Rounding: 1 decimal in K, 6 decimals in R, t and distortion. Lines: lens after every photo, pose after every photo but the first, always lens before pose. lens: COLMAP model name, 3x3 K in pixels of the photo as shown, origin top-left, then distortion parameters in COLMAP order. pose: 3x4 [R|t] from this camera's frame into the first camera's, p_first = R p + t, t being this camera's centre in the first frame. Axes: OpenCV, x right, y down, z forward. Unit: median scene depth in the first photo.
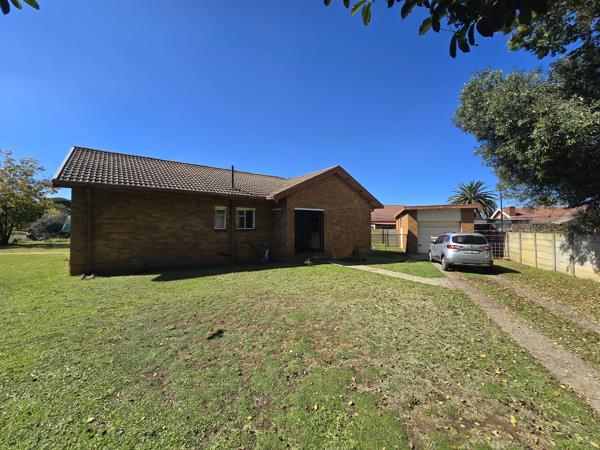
lens RADIAL K [[246.1, 0, 299.7], [0, 246.1, 224.8], [0, 0, 1]] dist [-0.000432, 0.000440]
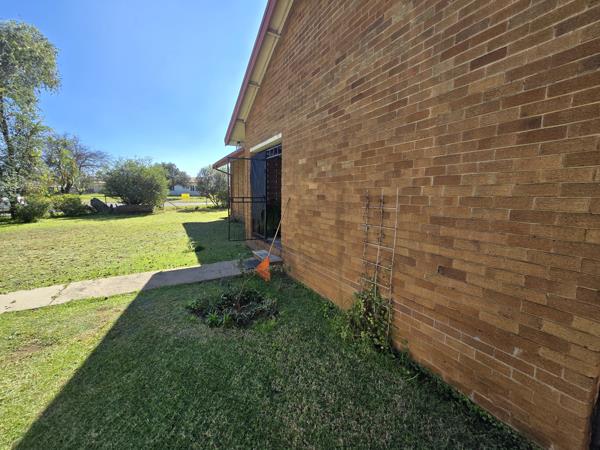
lens RADIAL K [[246.1, 0, 300.0], [0, 246.1, 222.2], [0, 0, 1]] dist [-0.000432, 0.000440]
pose [[-0.153839, 0.116290, -0.981229, 0.531469], [0.009105, 0.993175, 0.116279, 0.029173], [0.988054, 0.008954, -0.153848, 1.247321]]
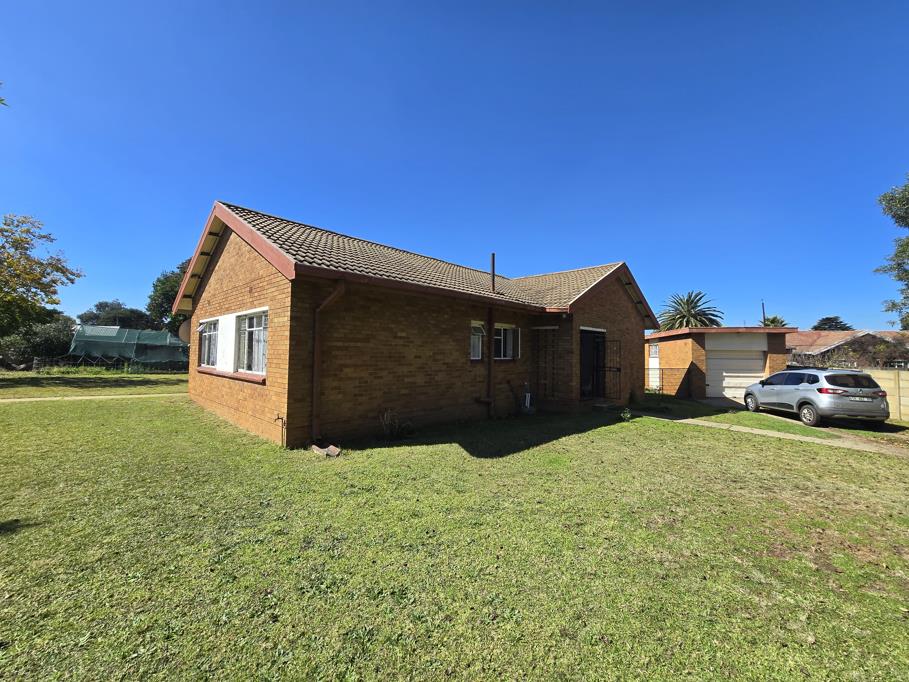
lens RADIAL K [[372.8, 0, 454.8], [0, 372.8, 338.3], [0, 0, 1]] dist [-0.000432, 0.000440]
pose [[0.988805, 0.023161, 0.147408, -0.496442], [-0.019705, 0.999497, -0.024863, -0.009162], [-0.147910, 0.021680, 0.988763, 0.118592]]
